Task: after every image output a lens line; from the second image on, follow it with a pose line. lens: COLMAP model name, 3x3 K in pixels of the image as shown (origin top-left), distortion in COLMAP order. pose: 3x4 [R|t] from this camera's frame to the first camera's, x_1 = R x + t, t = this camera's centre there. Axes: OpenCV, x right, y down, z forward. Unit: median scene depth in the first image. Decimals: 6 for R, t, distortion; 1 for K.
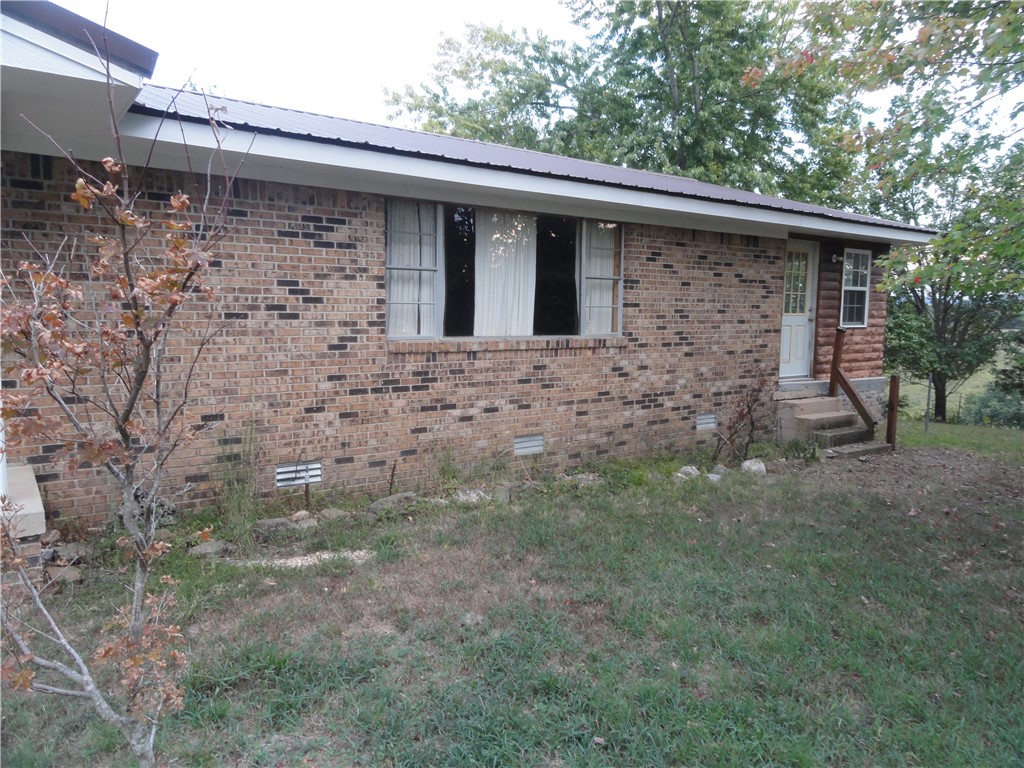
lens RADIAL K [[719.2, 0, 511.9], [0, 719.2, 382.1], [0, 0, 1]] dist [0.002186, 0.002819]
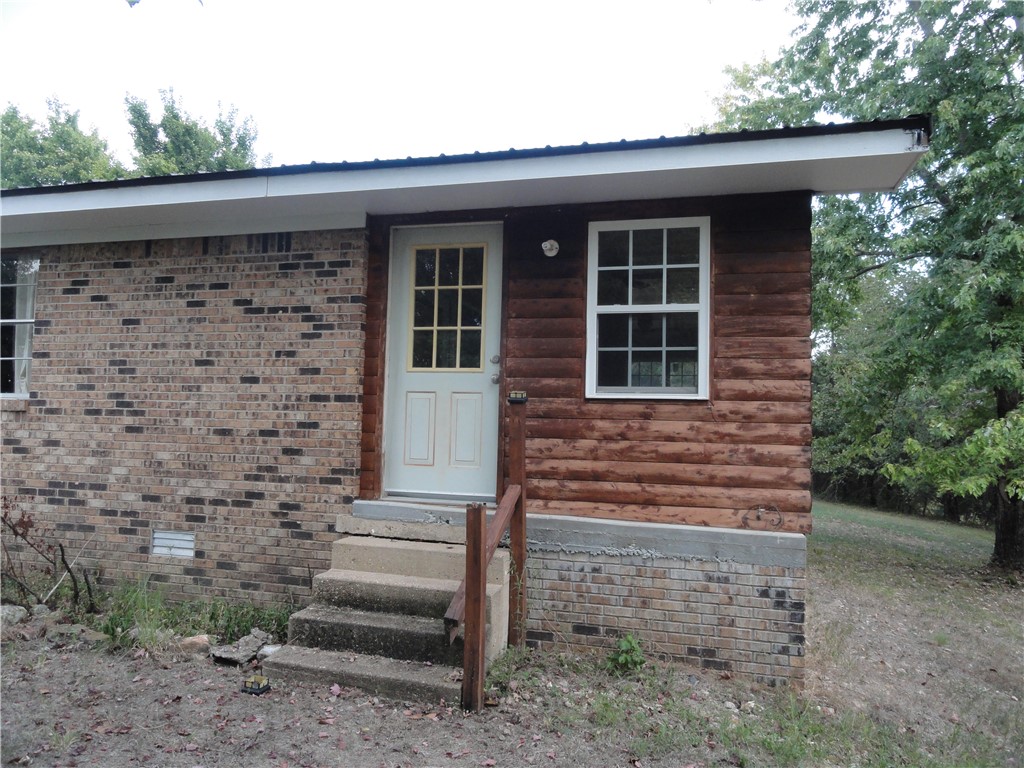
lens RADIAL K [[719.2, 0, 510.6], [0, 719.2, 386.0], [0, 0, 1]] dist [0.002186, 0.002819]
pose [[0.621477, -0.042719, -0.782267, 0.935390], [-0.099434, 0.986136, -0.132848, -0.024303], [0.777097, 0.160346, 0.608613, 0.844208]]
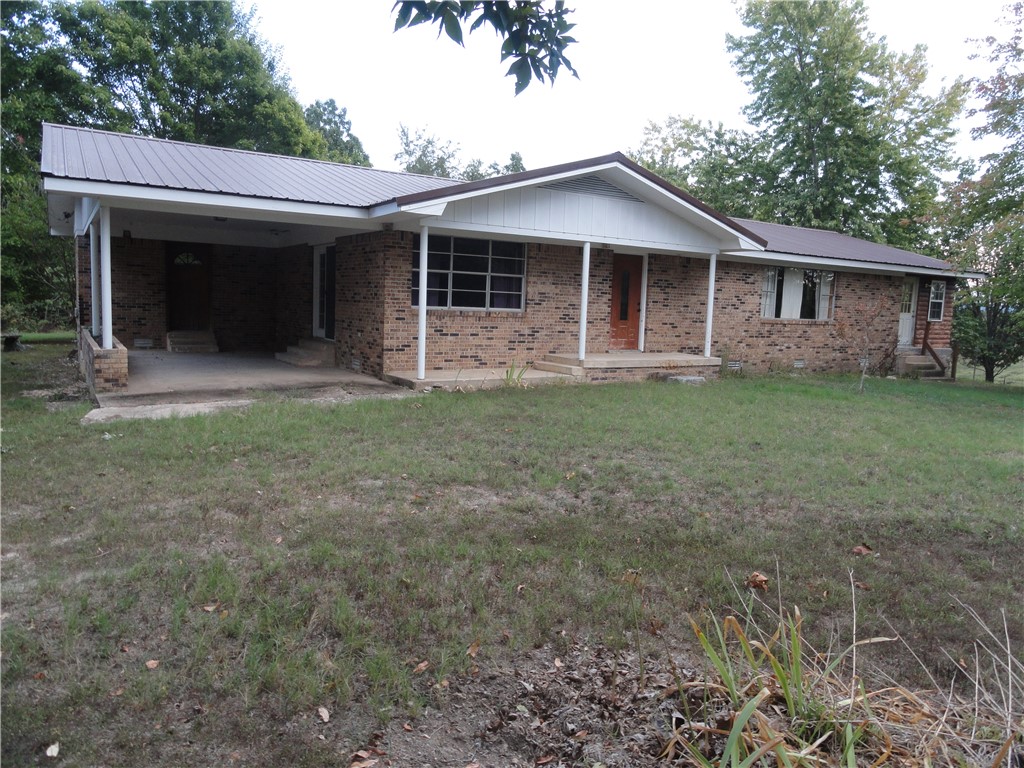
lens RADIAL K [[719.2, 0, 509.9], [0, 719.2, 381.3], [0, 0, 1]] dist [0.002186, 0.002819]
pose [[0.997369, 0.031566, -0.065258, -0.654006], [-0.031256, 0.999495, 0.005756, 0.135325], [0.065407, -0.003701, 0.997852, -1.234004]]
